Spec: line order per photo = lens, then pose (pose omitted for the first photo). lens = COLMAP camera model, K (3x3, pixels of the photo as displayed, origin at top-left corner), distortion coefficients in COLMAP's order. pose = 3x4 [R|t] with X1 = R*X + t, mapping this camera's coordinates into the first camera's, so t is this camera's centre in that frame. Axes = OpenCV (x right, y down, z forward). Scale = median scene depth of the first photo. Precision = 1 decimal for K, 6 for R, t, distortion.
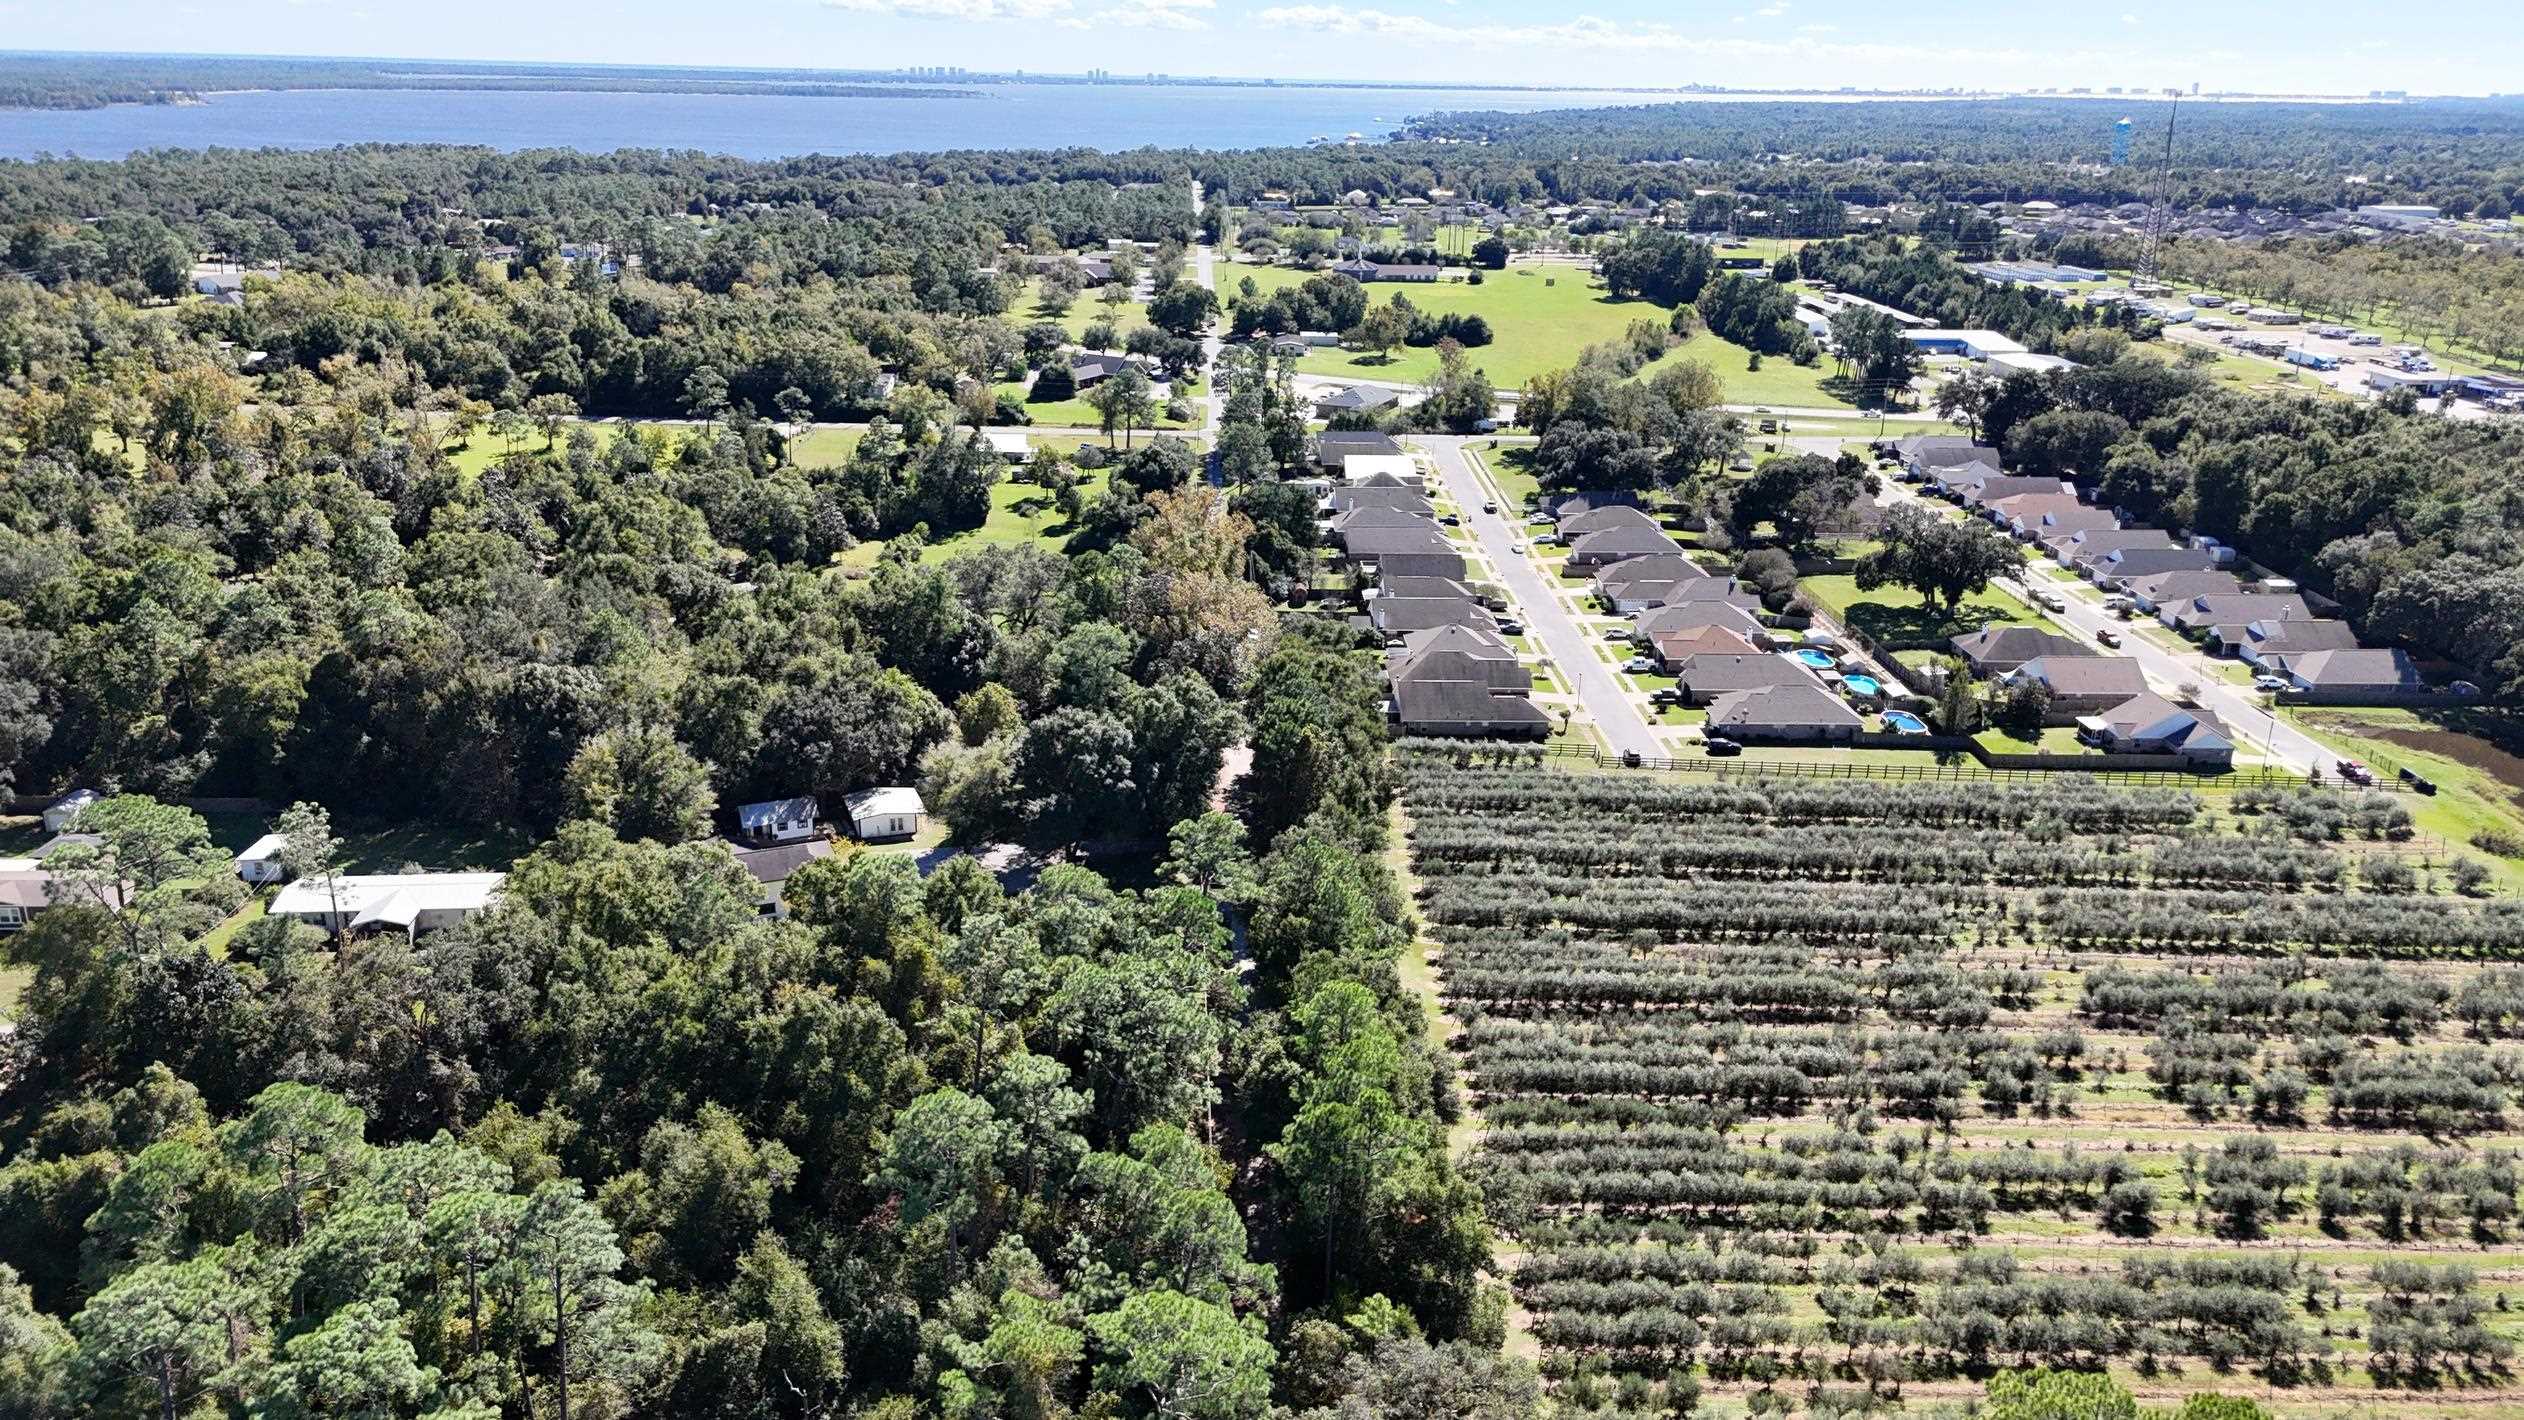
lens RADIAL K [[1861.9, 0, 1261.9], [0, 1861.9, 722.4], [0, 0, 1]] dist [0.082145, -0.077285]
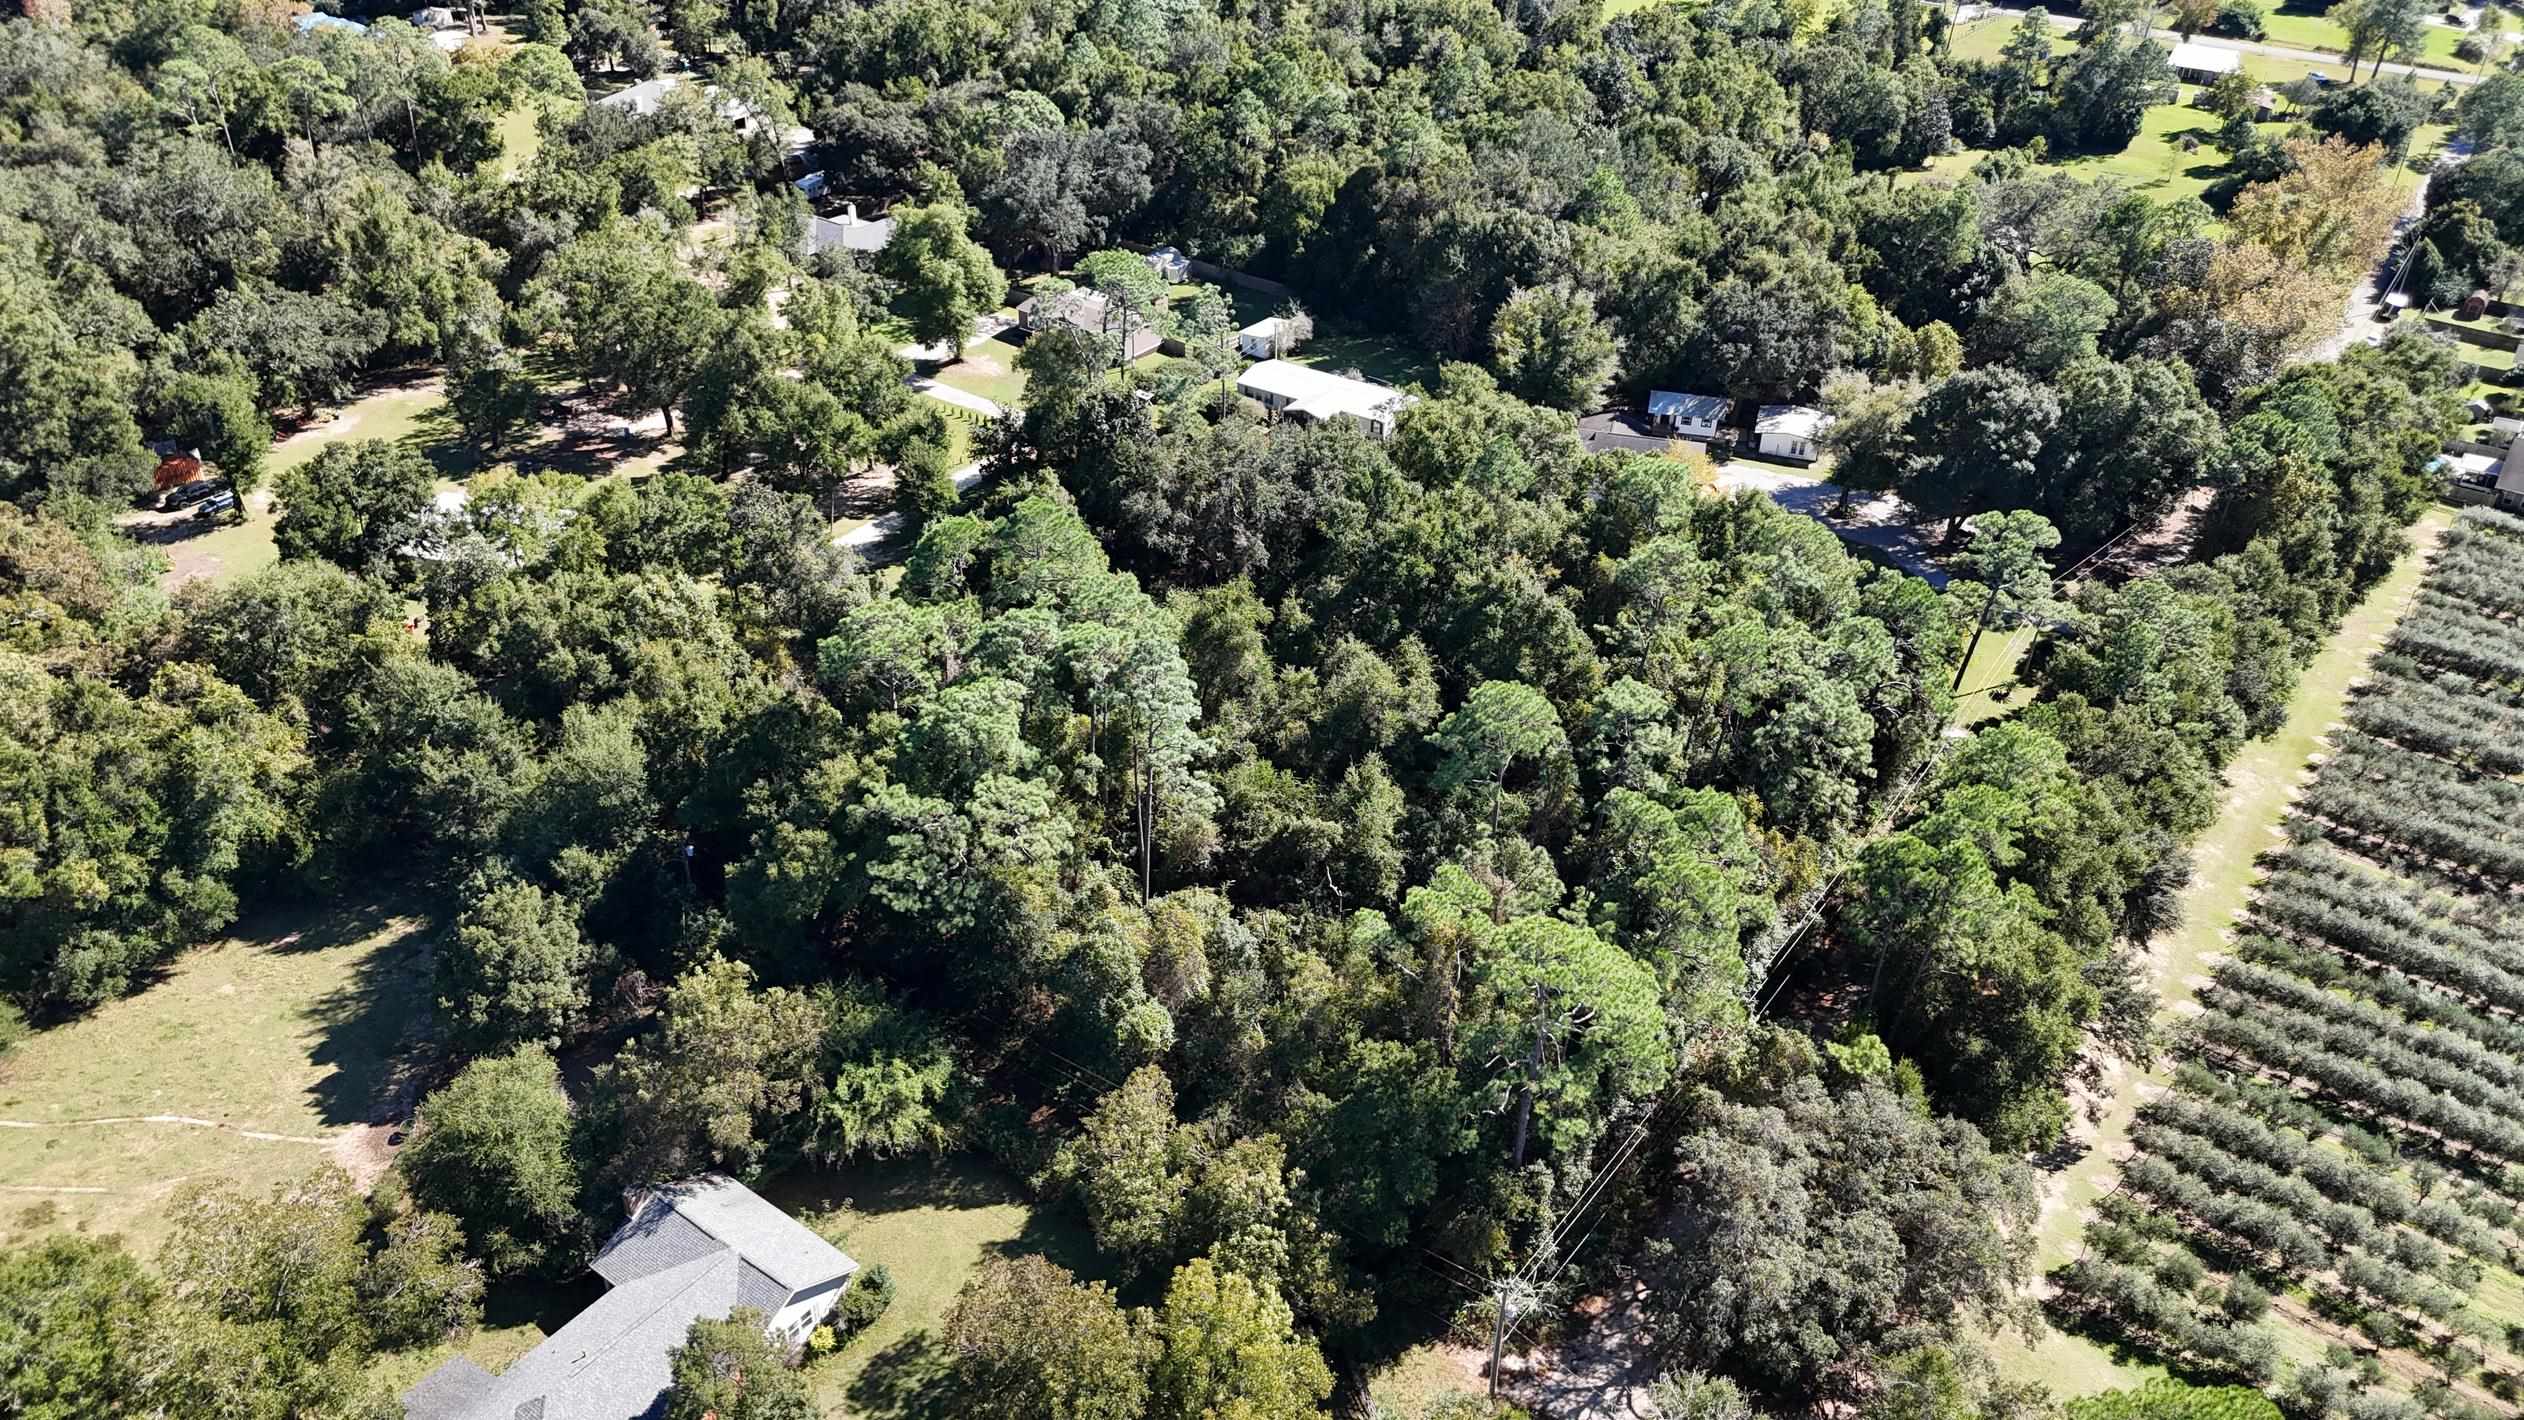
lens RADIAL K [[1879.2, 0, 1258.5], [0, 1879.2, 712.3], [0, 0, 1]] dist [0.045978, -0.014085]
pose [[0.791141, 0.326545, -0.517169, 0.126220], [-0.214487, 0.939978, 0.265398, -0.015227], [0.572792, -0.099041, 0.813695, 0.037507]]
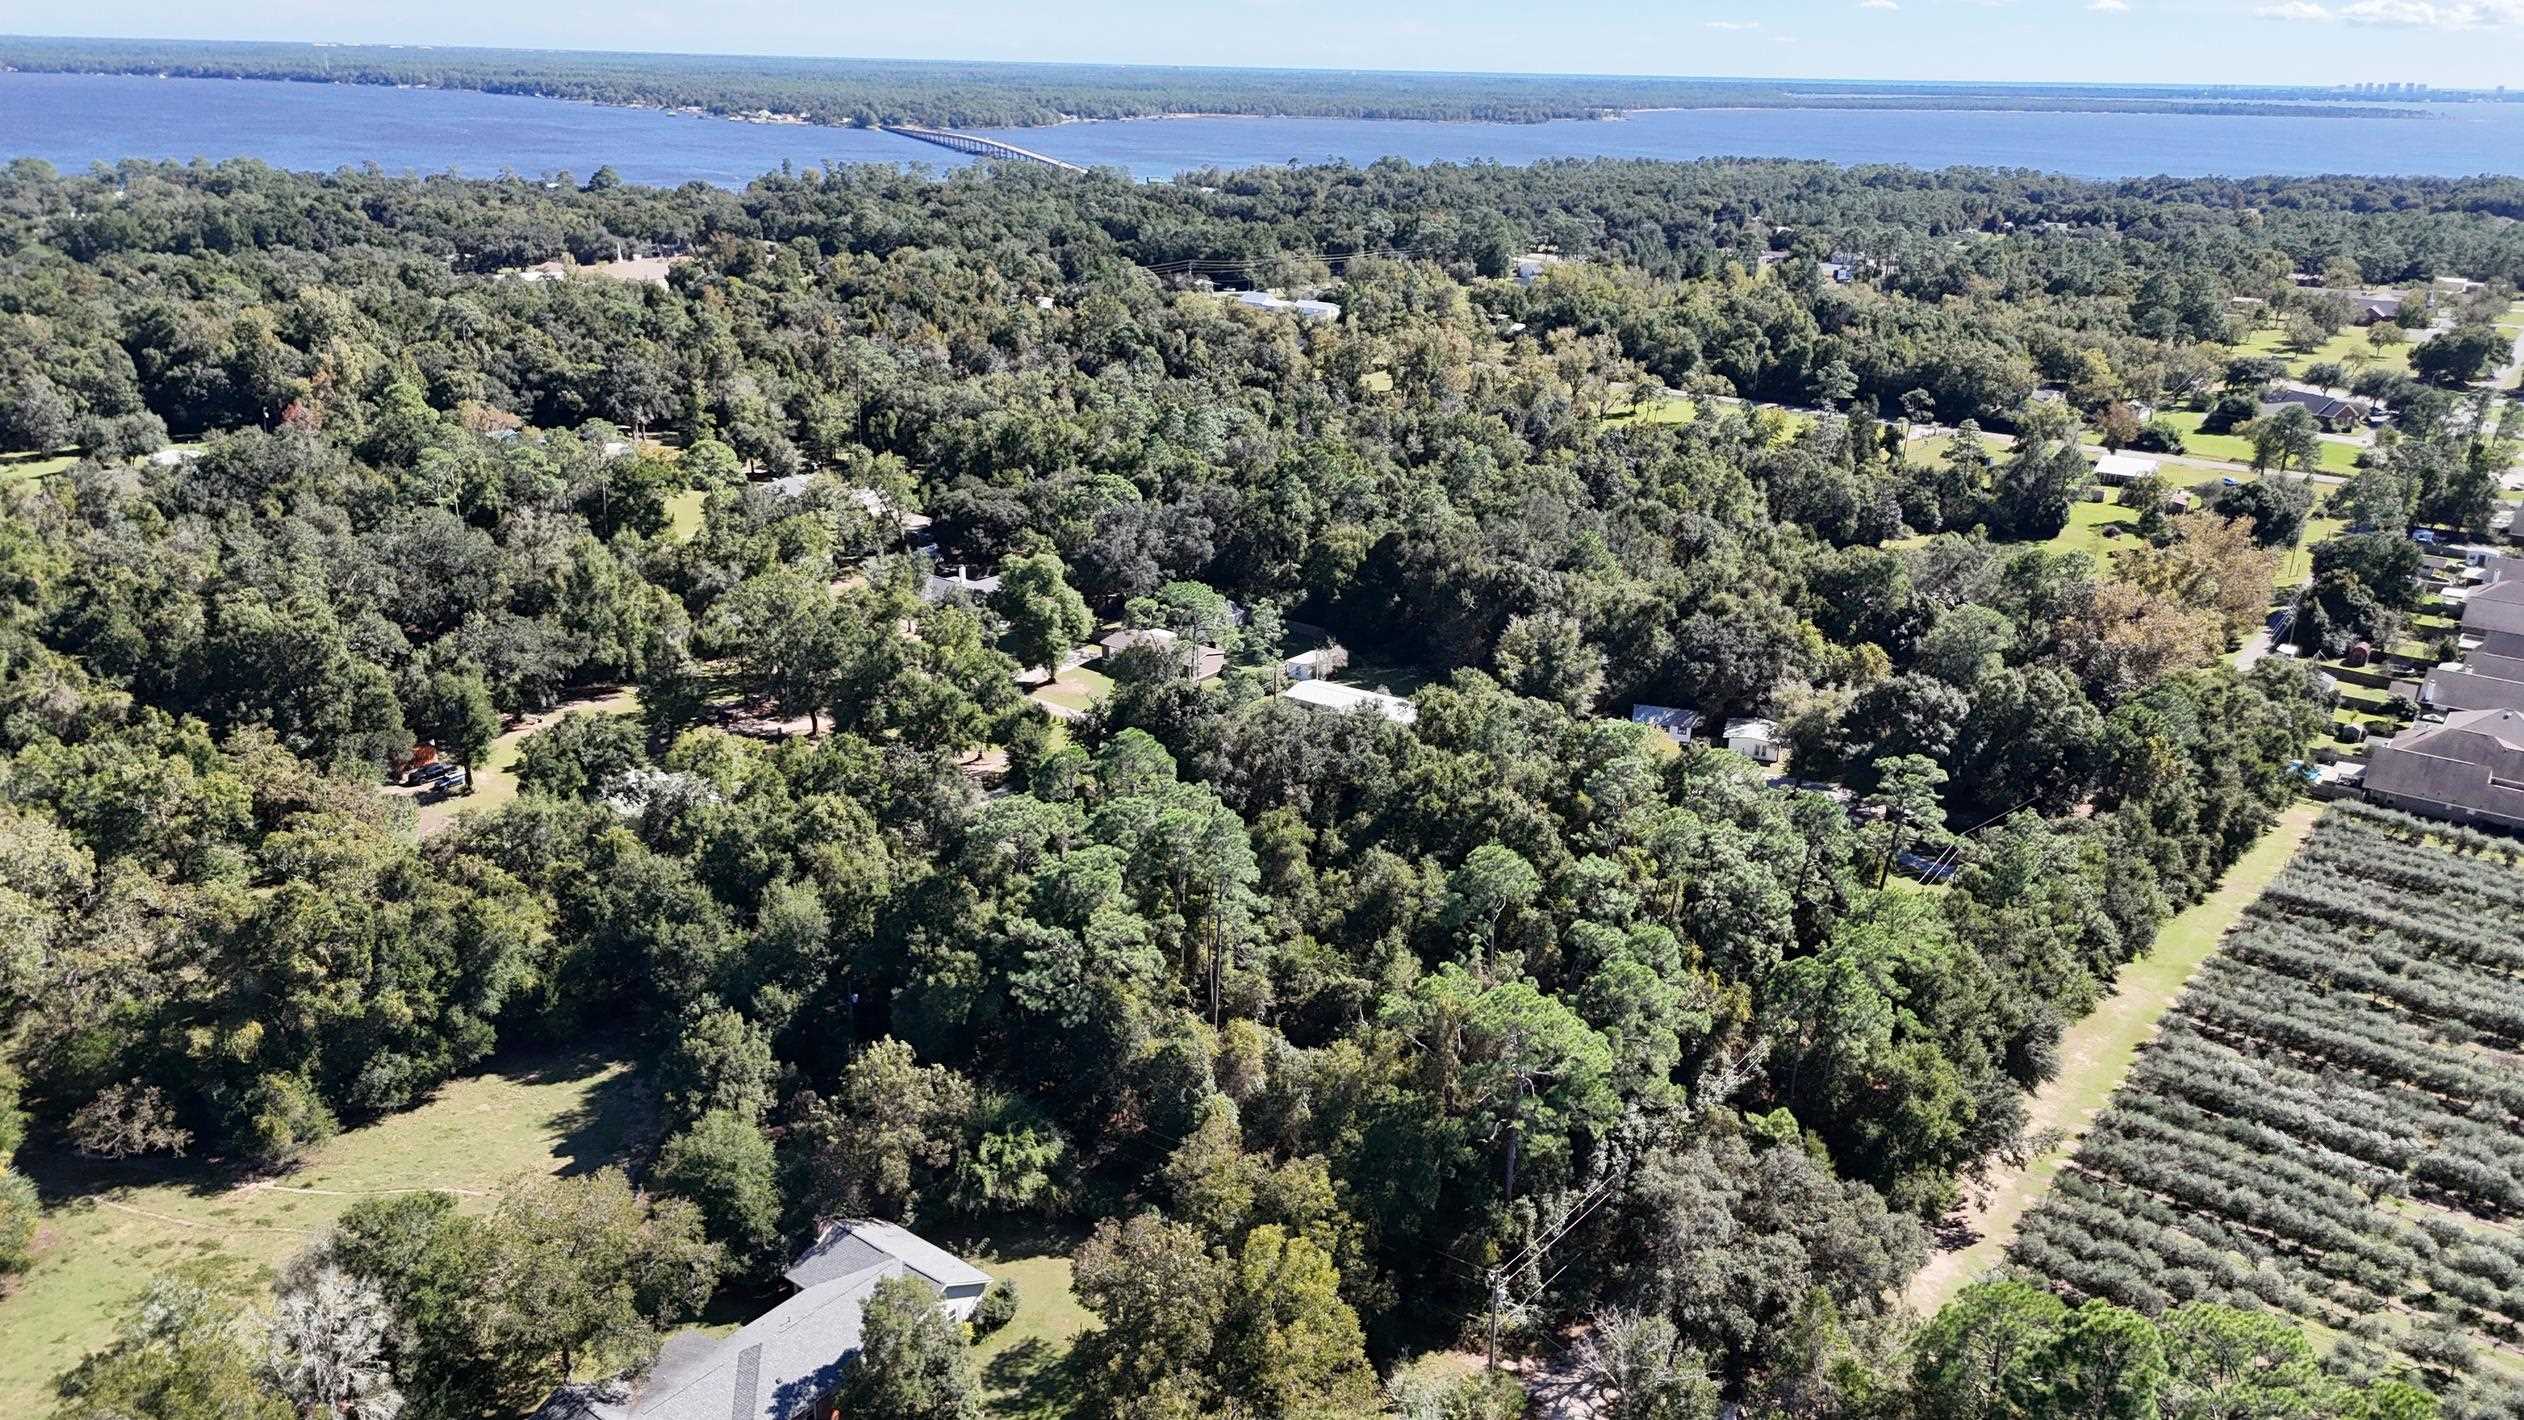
lens RADIAL K [[1861.9, 0, 1261.9], [0, 1861.9, 722.4], [0, 0, 1]] dist [0.082145, -0.077285]
pose [[0.778747, 0.210121, -0.591103, 0.228607], [-0.215279, 0.974531, 0.062801, 0.030630], [0.589244, 0.078346, 0.804148, -0.090281]]
